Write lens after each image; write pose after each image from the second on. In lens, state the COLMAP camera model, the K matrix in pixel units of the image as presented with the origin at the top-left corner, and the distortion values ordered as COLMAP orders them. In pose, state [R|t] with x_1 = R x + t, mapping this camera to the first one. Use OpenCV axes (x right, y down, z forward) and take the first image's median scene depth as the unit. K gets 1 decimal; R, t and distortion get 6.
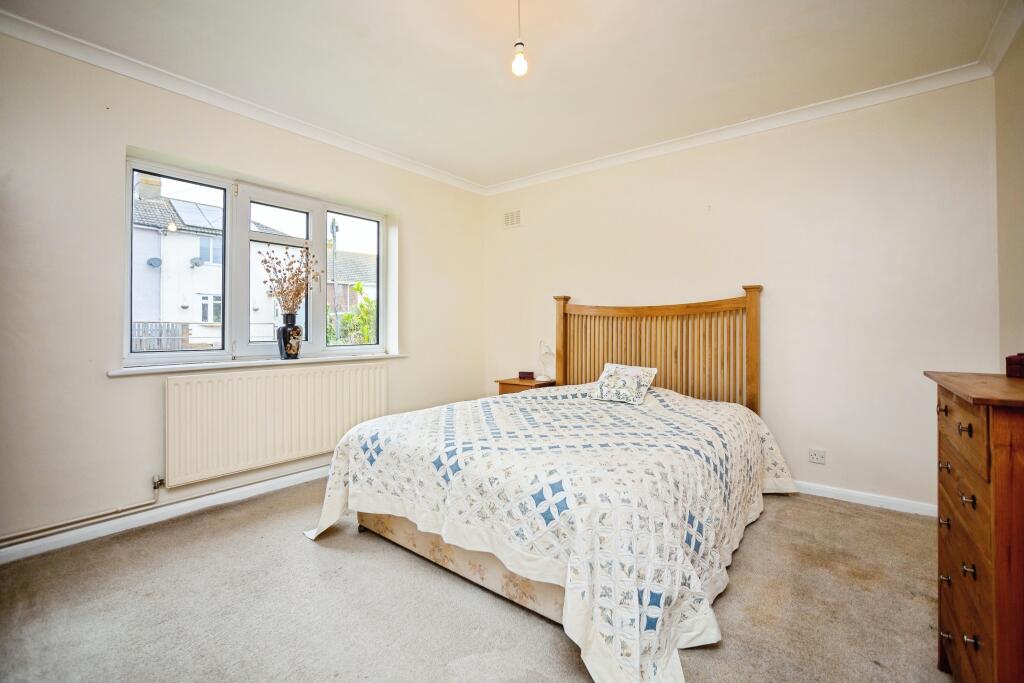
lens RADIAL K [[446.5, 0, 510.5], [0, 446.5, 336.9], [0, 0, 1]] dist [-0.003466, -0.000063]
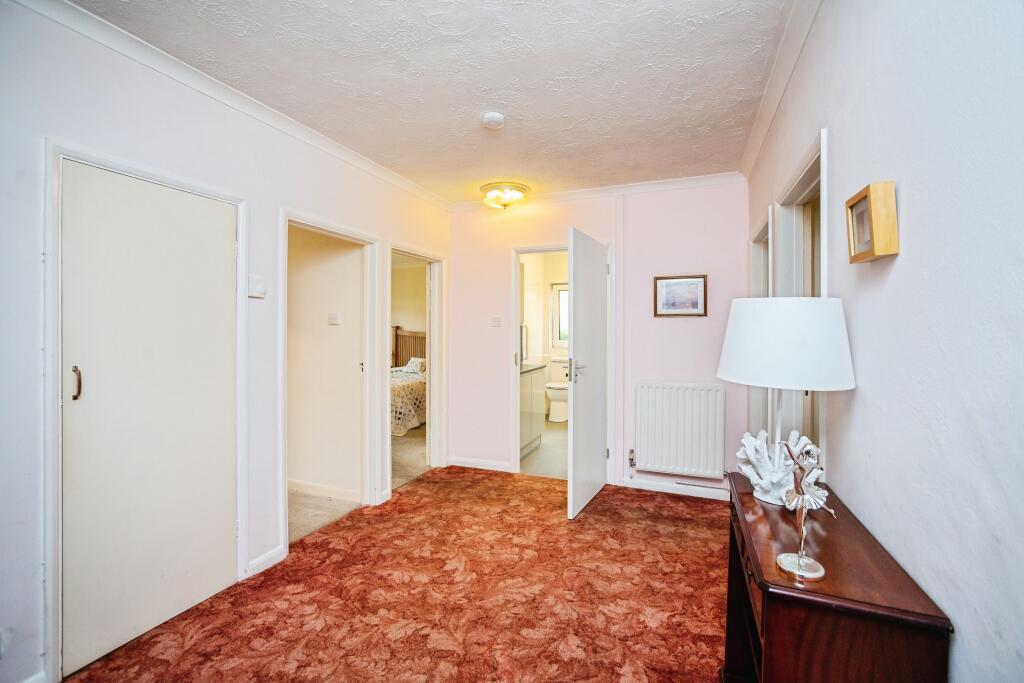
lens RADIAL K [[446.5, 0, 509.6], [0, 446.5, 336.5], [0, 0, 1]] dist [-0.003466, -0.000063]
pose [[0.963424, -0.000070, 0.267981, 0.093996], [0.000042, 1.000000, 0.000109, -0.057821], [-0.267981, -0.000094, 0.963424, -1.578334]]
